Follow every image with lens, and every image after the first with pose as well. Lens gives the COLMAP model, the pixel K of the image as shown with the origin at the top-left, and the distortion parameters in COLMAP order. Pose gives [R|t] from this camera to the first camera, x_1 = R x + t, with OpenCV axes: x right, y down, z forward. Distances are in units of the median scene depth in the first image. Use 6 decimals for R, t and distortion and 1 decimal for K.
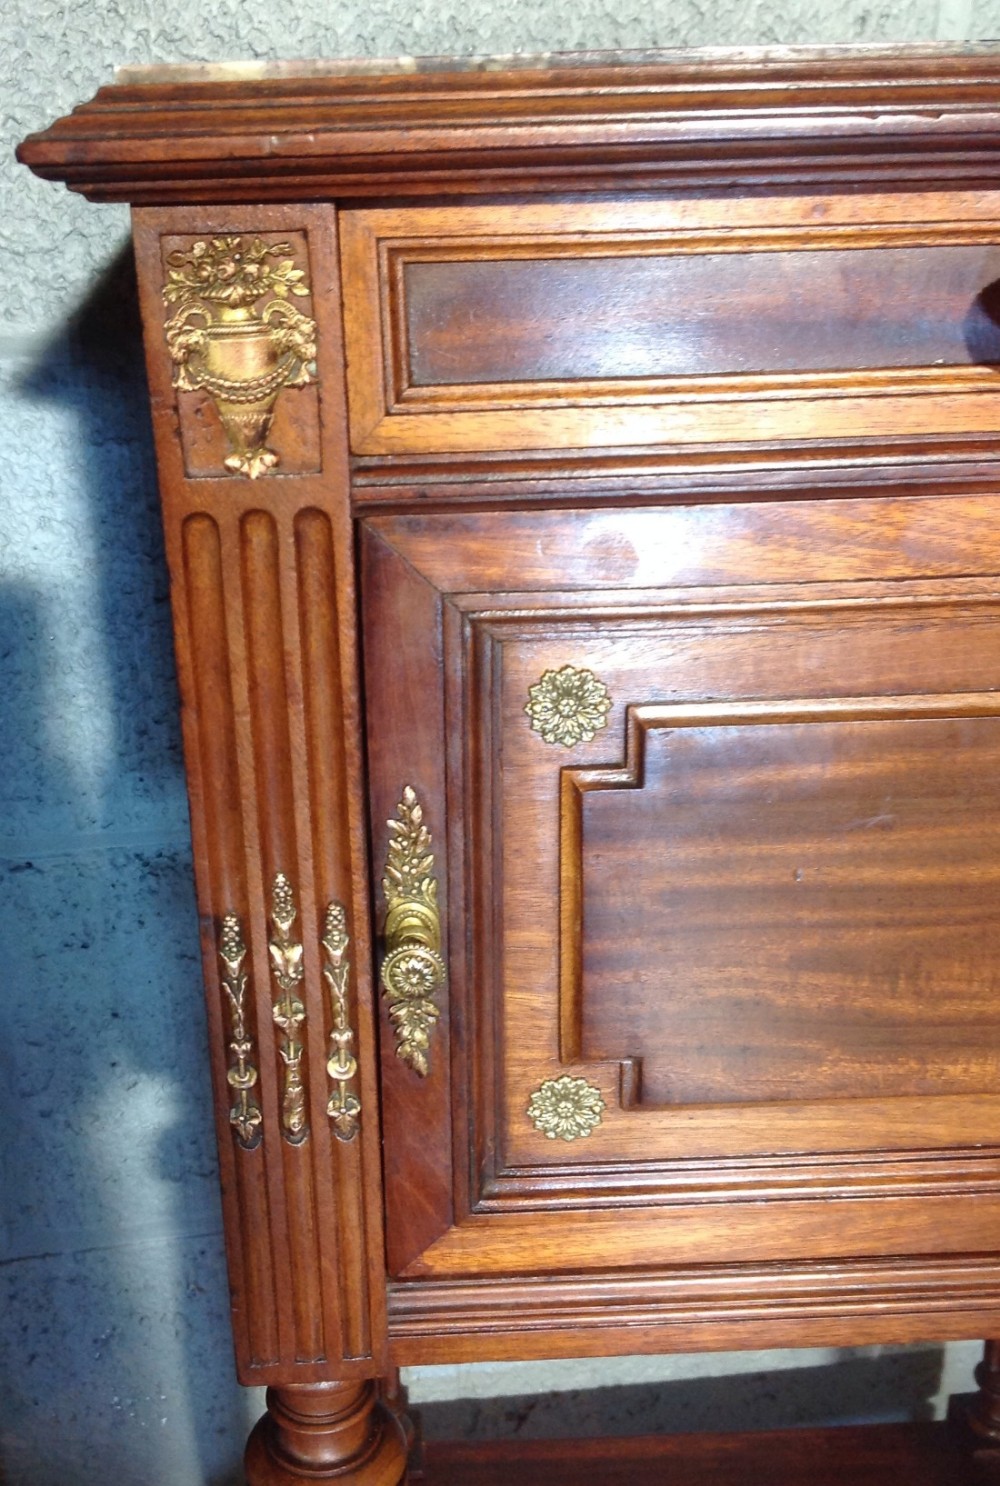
lens RADIAL K [[1818.4, 0, 464.8], [0, 1818.4, 838.1], [0, 0, 1]] dist [0.107336, 0.000000]
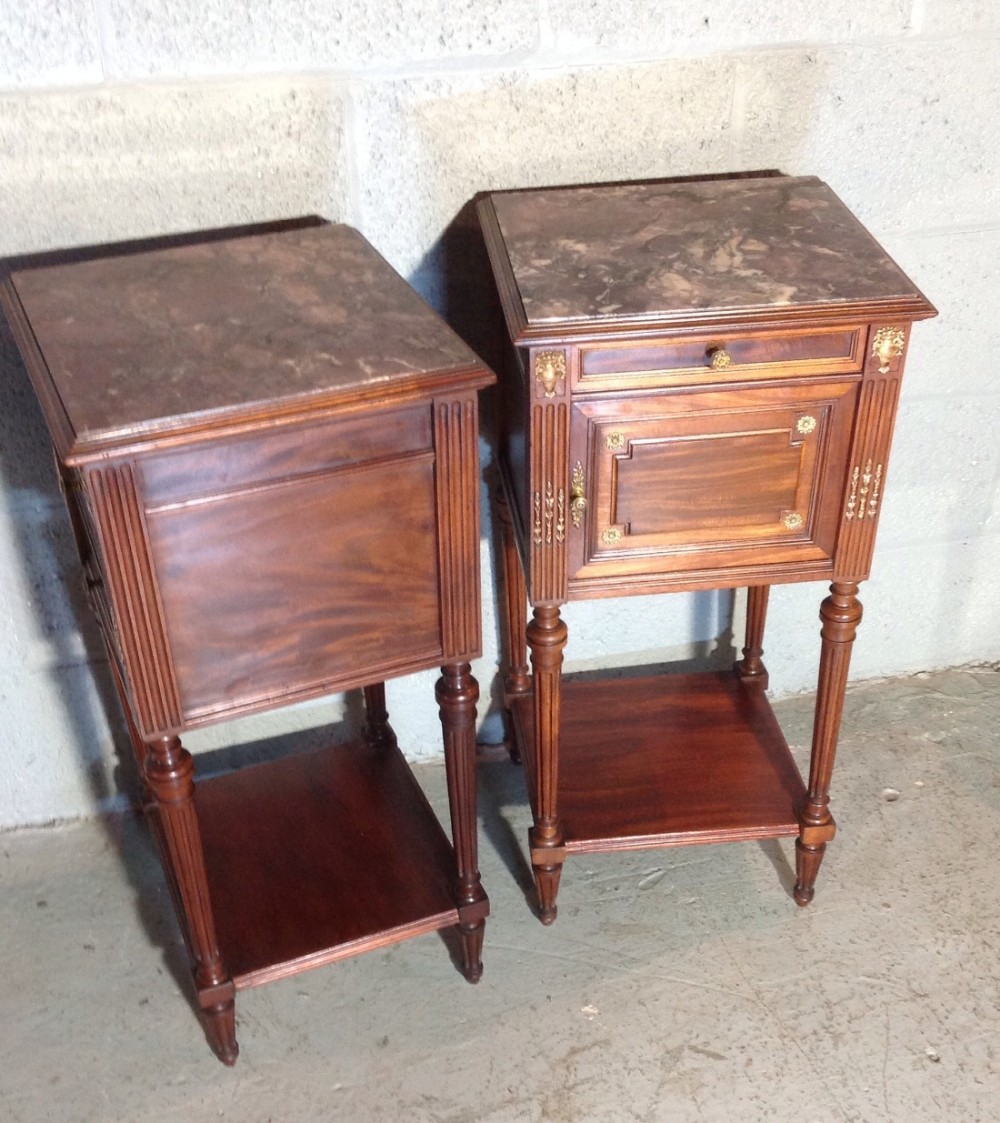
lens RADIAL K [[1434.3, 0, 492.3], [0, 1434.3, 670.4], [0, 0, 1]] dist [0.083101, 0.000000]
pose [[0.998342, -0.038035, 0.043194, -0.389645], [0.028607, 0.979166, 0.201035, -0.226863], [-0.049940, -0.199466, 0.978631, -2.360945]]
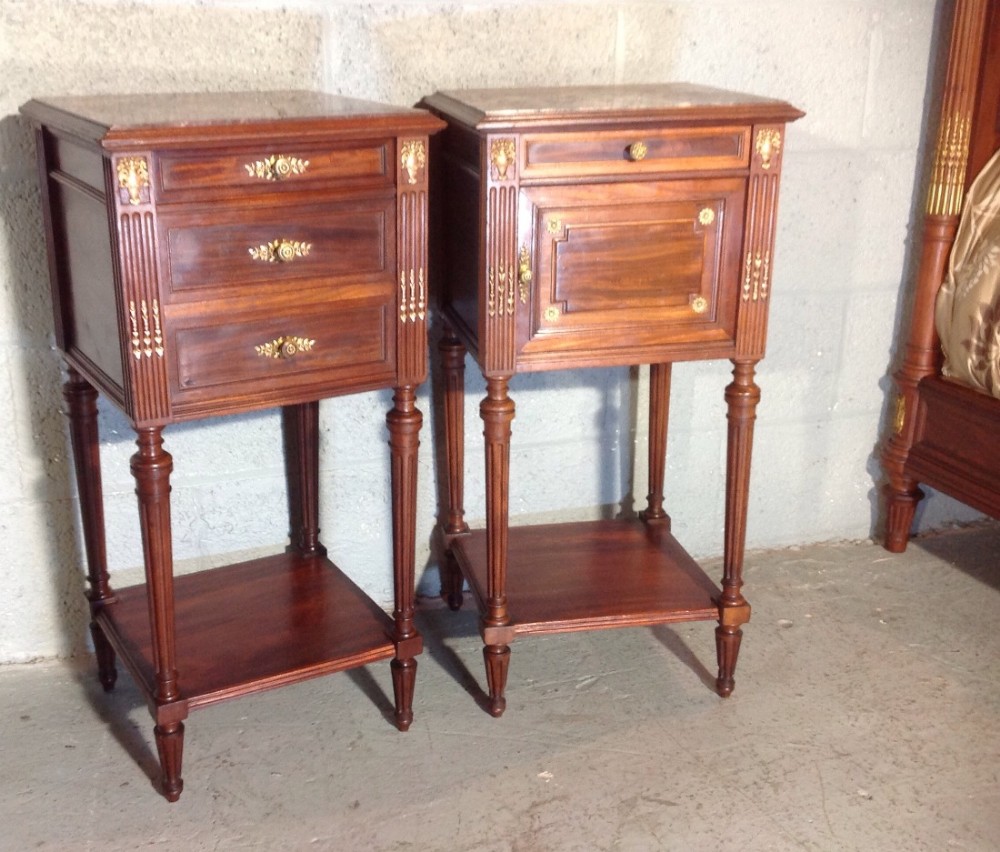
lens RADIAL K [[1230.1, 0, 428.1], [0, 1230.1, 438.3], [0, 0, 1]] dist [0.065859, 0.000000]
pose [[0.992998, -0.035653, 0.112618, -0.706984], [0.046467, 0.994401, -0.094903, 0.834909], [-0.108604, 0.099472, 0.989096, -2.356806]]
